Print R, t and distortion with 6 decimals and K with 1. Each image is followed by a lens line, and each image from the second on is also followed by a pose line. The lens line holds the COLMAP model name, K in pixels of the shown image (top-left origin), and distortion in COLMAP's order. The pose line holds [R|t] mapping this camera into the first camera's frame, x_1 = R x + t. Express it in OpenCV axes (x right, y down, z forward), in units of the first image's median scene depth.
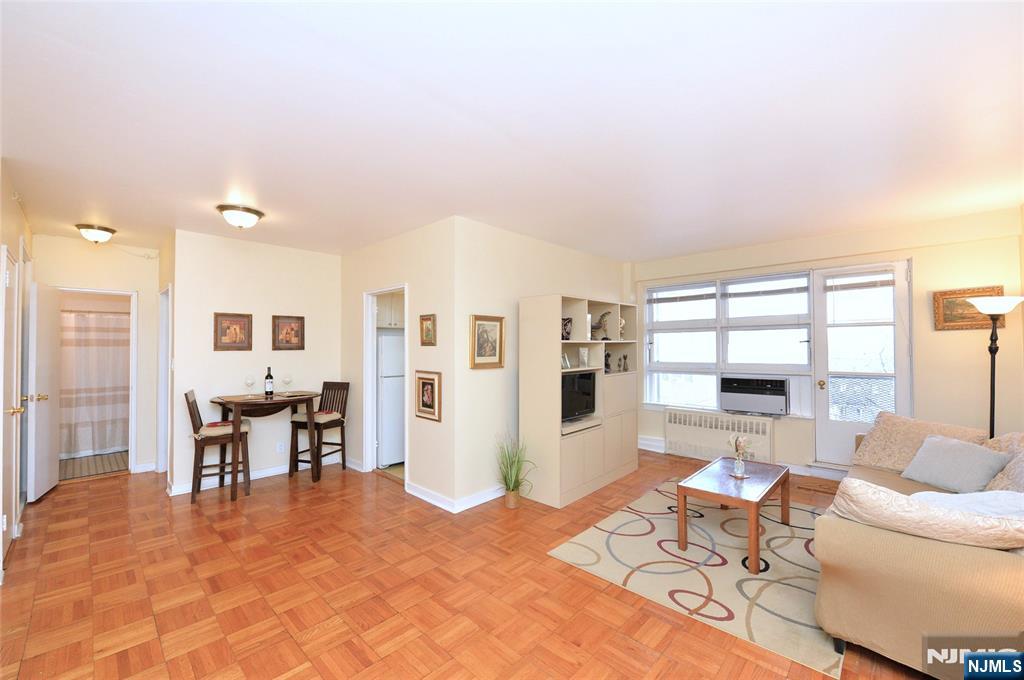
lens RADIAL K [[413.2, 0, 512.0], [0, 413.2, 340.0], [0, 0, 1]] dist [-0.000409, -0.000035]
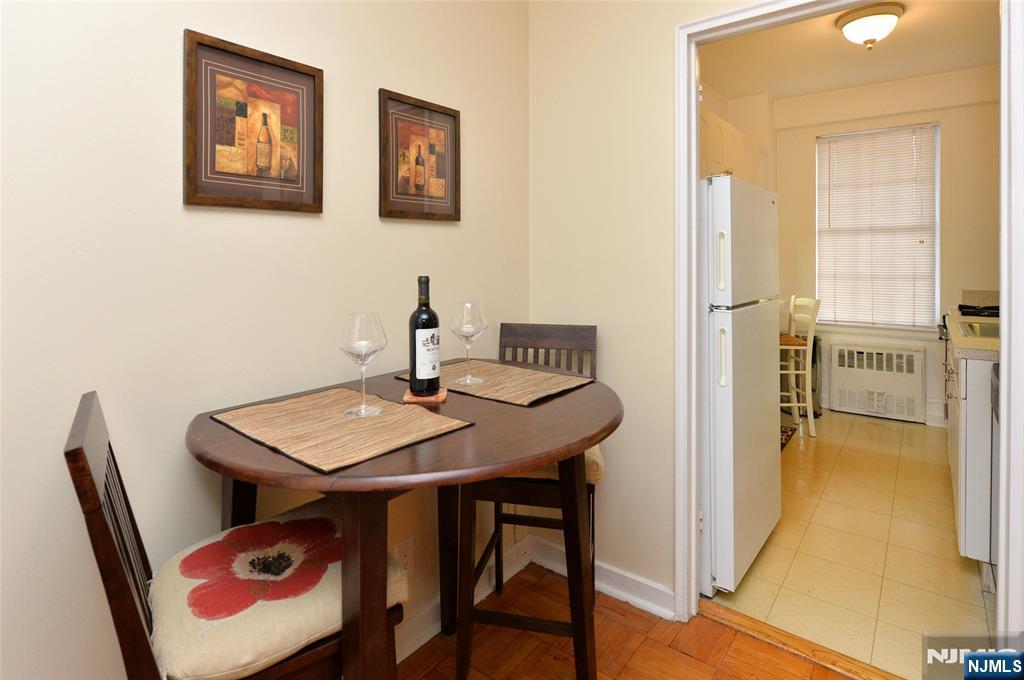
lens RADIAL K [[520.1, 0, 514.7], [0, 520.1, 253.9], [0, 0, 1]] dist [-0.003249, -0.000881]
pose [[0.994461, -0.003291, 0.105052, -0.547917], [0.001859, 0.999904, 0.013726, 0.046321], [-0.105087, -0.013455, 0.994372, 0.671793]]
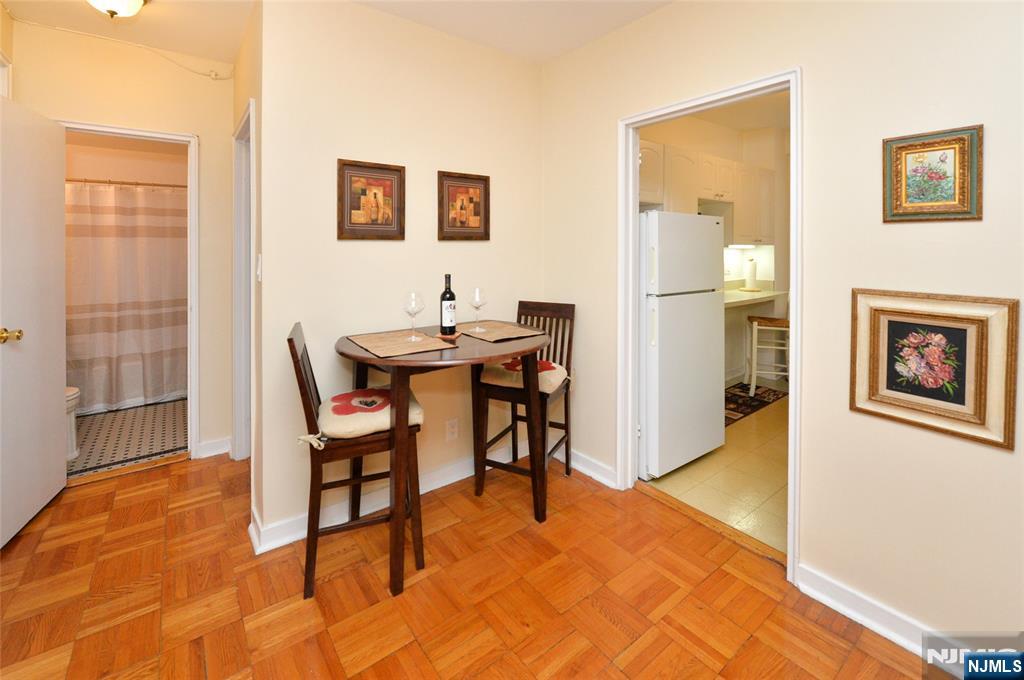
lens RADIAL K [[438.2, 0, 533.3], [0, 438.2, 246.6], [0, 0, 1]] dist [-0.002799, -0.000077]
pose [[0.993321, 0.001525, -0.115371, -0.418921], [0.000228, 0.999885, 0.015181, 0.025243], [0.115381, -0.015106, 0.993206, 0.500358]]
